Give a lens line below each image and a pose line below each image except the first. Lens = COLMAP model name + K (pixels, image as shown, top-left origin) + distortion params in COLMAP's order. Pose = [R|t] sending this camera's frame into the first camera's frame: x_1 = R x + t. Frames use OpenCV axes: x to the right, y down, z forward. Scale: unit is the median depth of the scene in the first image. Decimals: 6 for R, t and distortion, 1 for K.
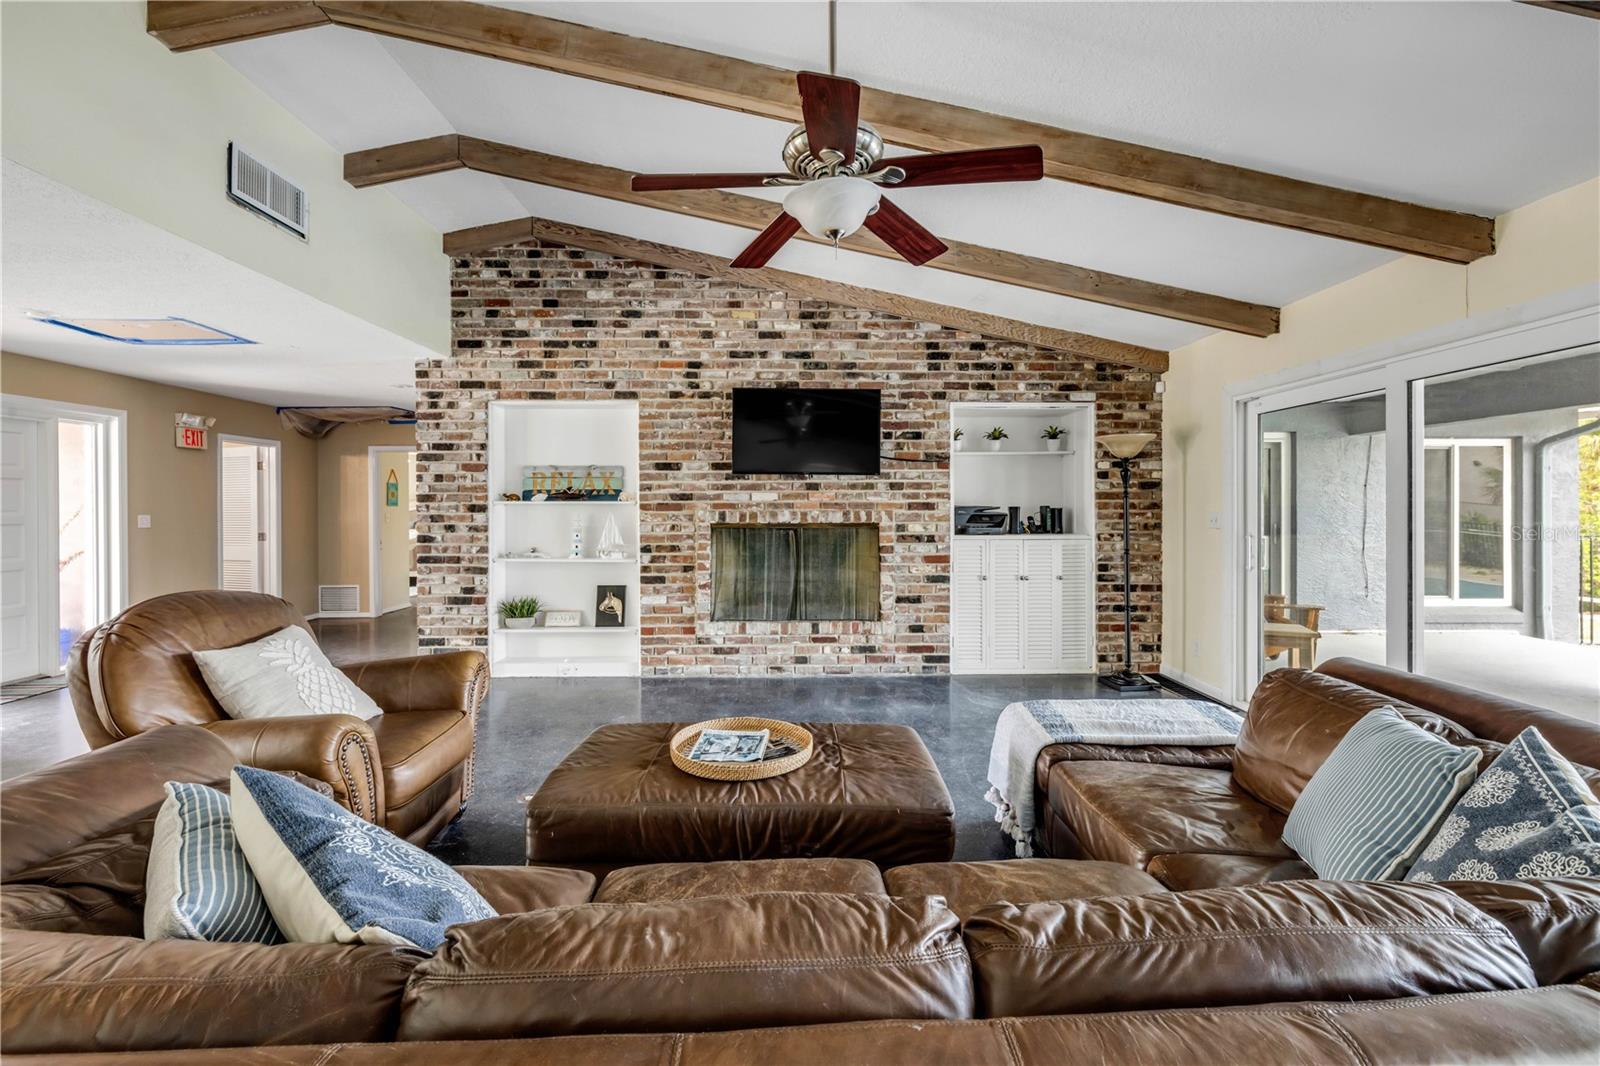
lens RADIAL K [[681.0, 0, 793.0], [0, 681.0, 510.4], [0, 0, 1]] dist [-0.000299, -0.000039]
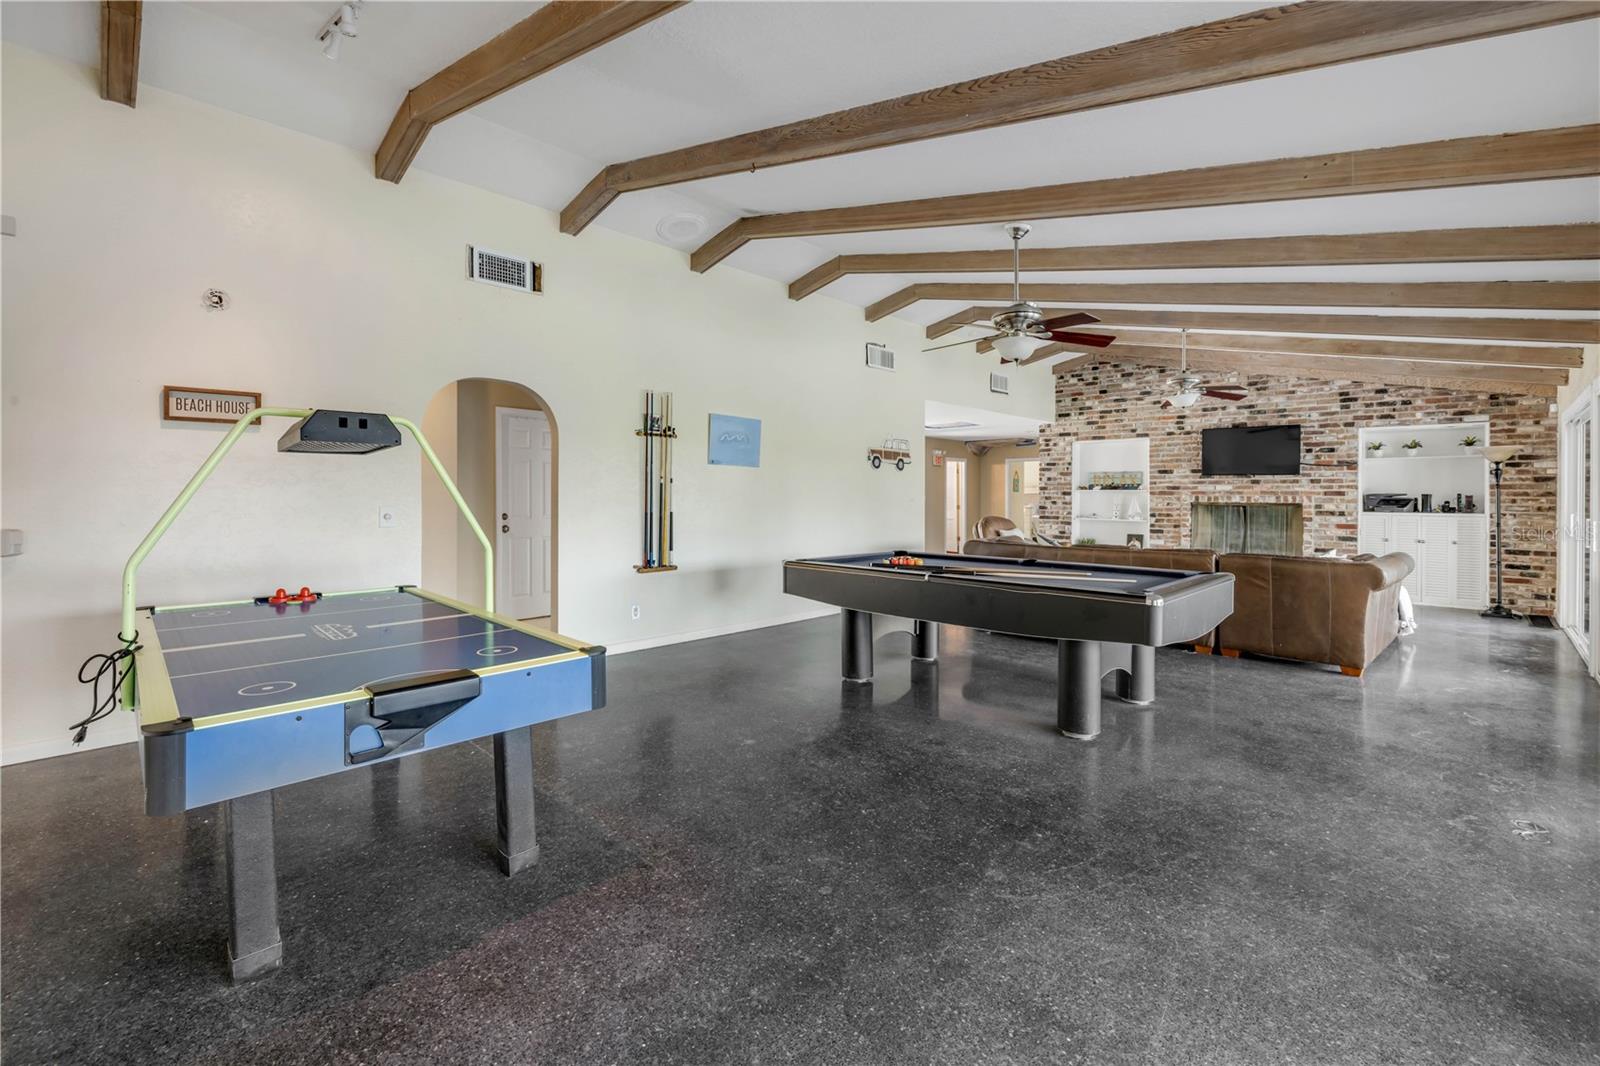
lens RADIAL K [[689.3, 0, 794.9], [0, 689.3, 497.6], [0, 0, 1]] dist [-0.002675, 0.000913]
pose [[0.697817, 0.009253, -0.716216, 0.466957], [-0.007965, 0.999955, 0.005157, 0.005460], [0.716232, 0.002106, 0.697859, -1.067775]]
